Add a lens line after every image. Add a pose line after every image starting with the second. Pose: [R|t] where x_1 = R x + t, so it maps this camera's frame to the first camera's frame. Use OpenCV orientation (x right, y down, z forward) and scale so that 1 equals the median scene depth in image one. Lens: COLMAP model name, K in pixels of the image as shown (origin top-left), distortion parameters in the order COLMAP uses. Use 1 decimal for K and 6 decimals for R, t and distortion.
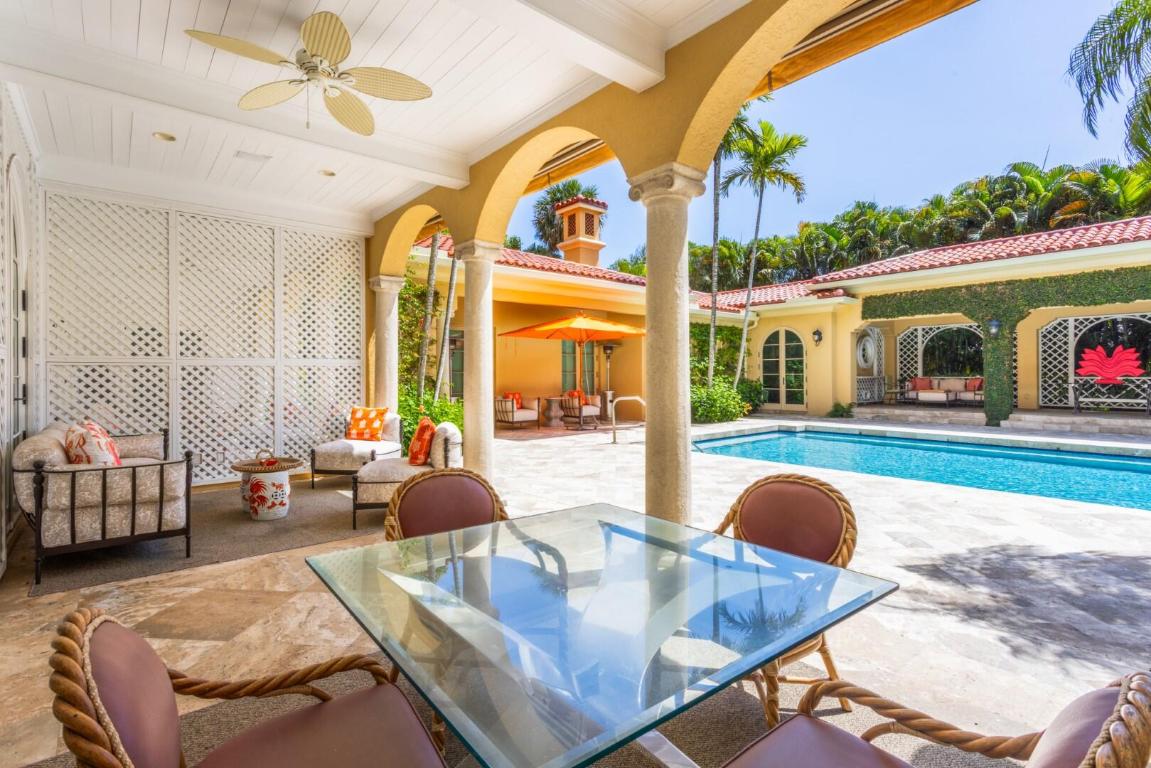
lens RADIAL K [[542.9, 0, 569.8], [0, 542.9, 374.4], [0, 0, 1]] dist [0.005070, 0.001406]
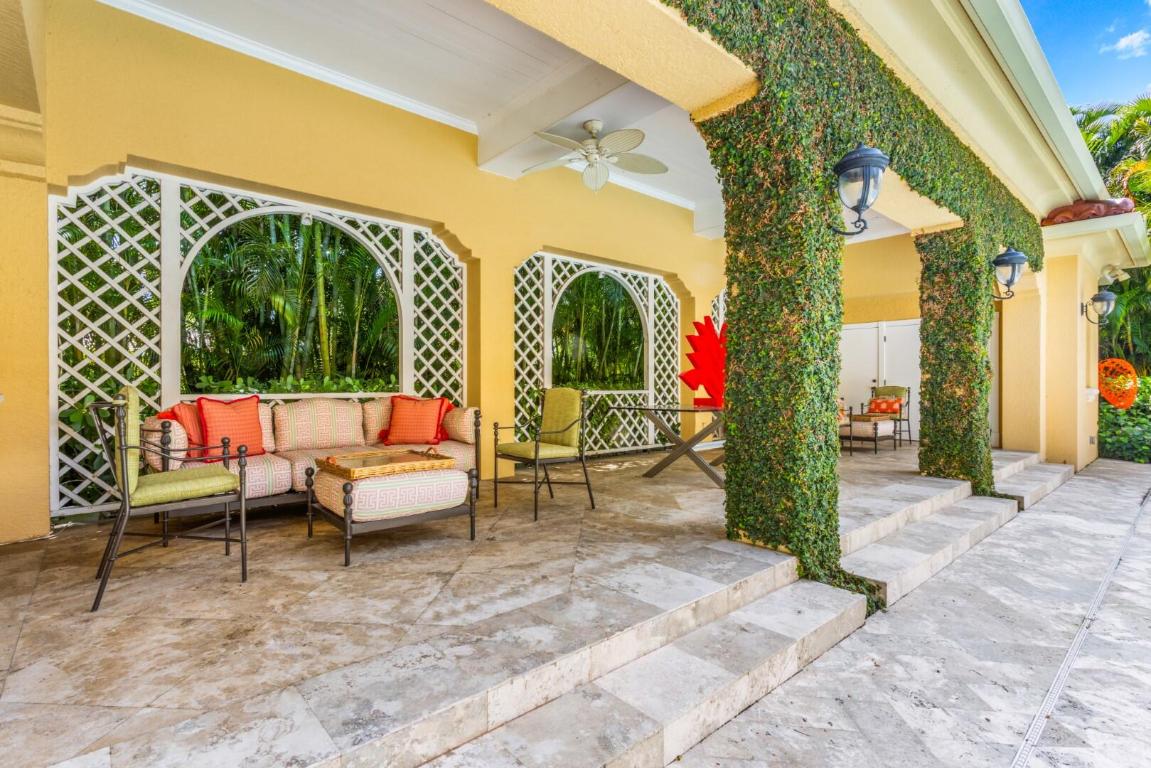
lens RADIAL K [[553.1, 0, 571.3], [0, 553.1, 384.0], [0, 0, 1]] dist [0.001157, 0.005257]
pose [[-0.022430, 0.003441, 0.999743, 1.039695], [-0.000050, 0.999994, -0.003443, 0.002039], [-0.999748, -0.000127, -0.022429, 2.143433]]
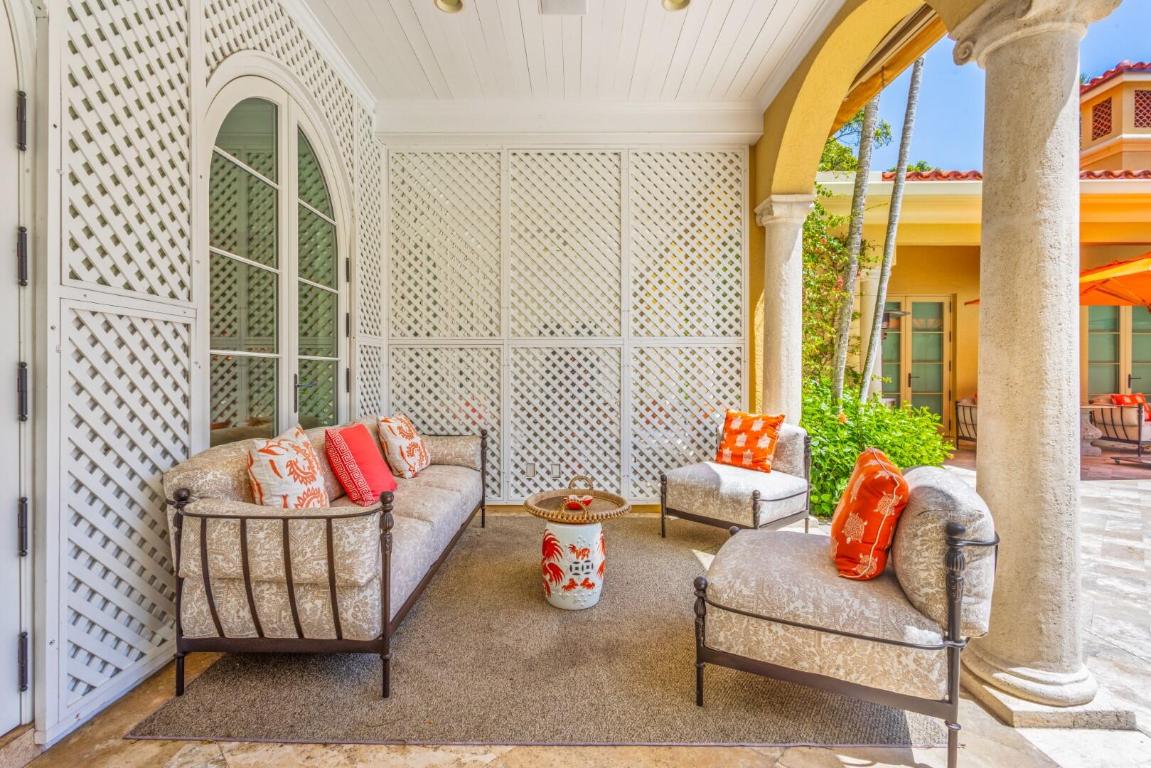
lens RADIAL K [[542.9, 0, 569.8], [0, 542.9, 374.4], [0, 0, 1]] dist [0.005070, 0.001406]
pose [[0.761235, 0.005462, -0.648453, -0.126414], [-0.002094, 0.999980, 0.005965, 0.013999], [0.648473, -0.003183, 0.761231, 0.389946]]
